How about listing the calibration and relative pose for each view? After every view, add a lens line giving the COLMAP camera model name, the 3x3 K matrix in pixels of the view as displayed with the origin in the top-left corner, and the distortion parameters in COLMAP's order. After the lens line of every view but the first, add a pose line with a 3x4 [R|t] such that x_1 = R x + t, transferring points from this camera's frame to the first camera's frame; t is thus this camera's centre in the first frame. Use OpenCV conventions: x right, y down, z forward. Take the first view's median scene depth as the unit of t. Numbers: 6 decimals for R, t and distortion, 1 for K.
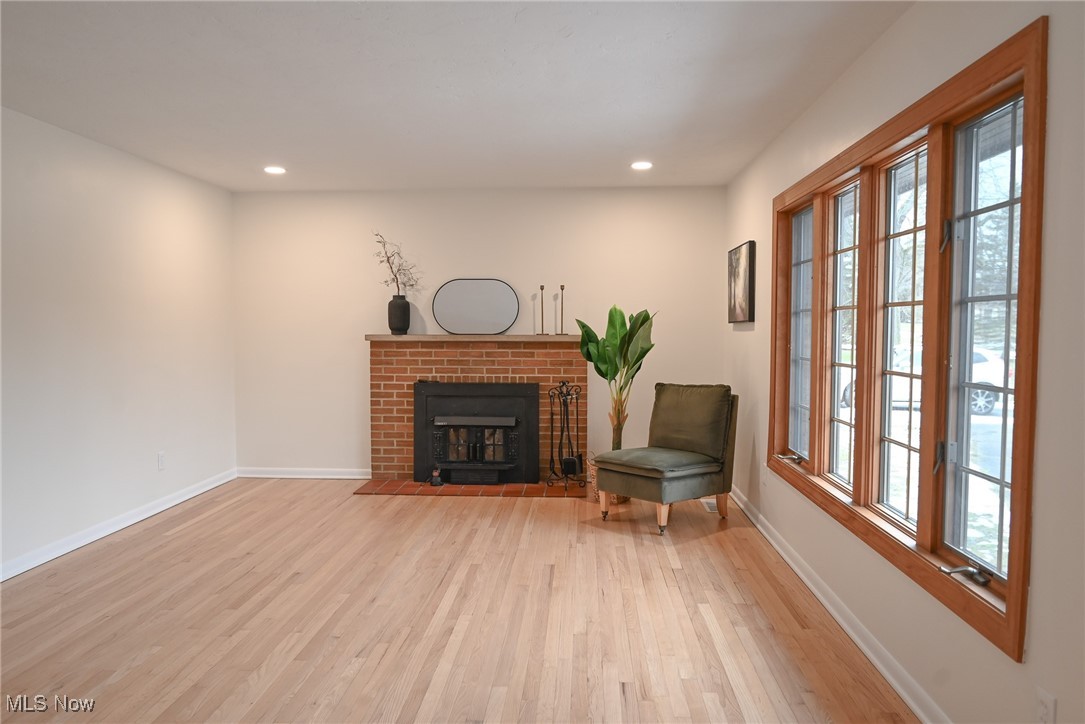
lens RADIAL K [[747.3, 0, 542.5], [0, 747.3, 362.0], [0, 0, 1]] dist [-0.000610, 0.000897]
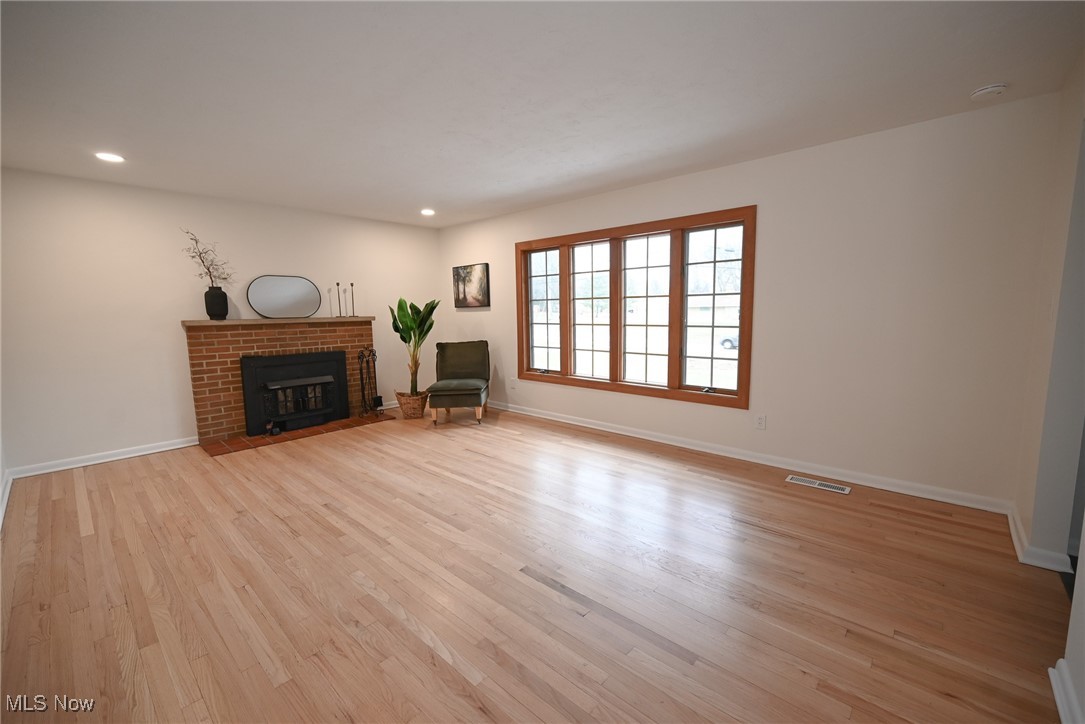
lens RADIAL K [[437.5, 0, 542.5], [0, 437.5, 362.0], [0, 0, 1]] dist [-0.002048, -0.000180]
pose [[0.628459, -0.102808, 0.771019, -0.453446], [0.052377, 0.994570, 0.089924, -0.005730], [-0.776077, -0.016130, 0.630432, 0.170359]]
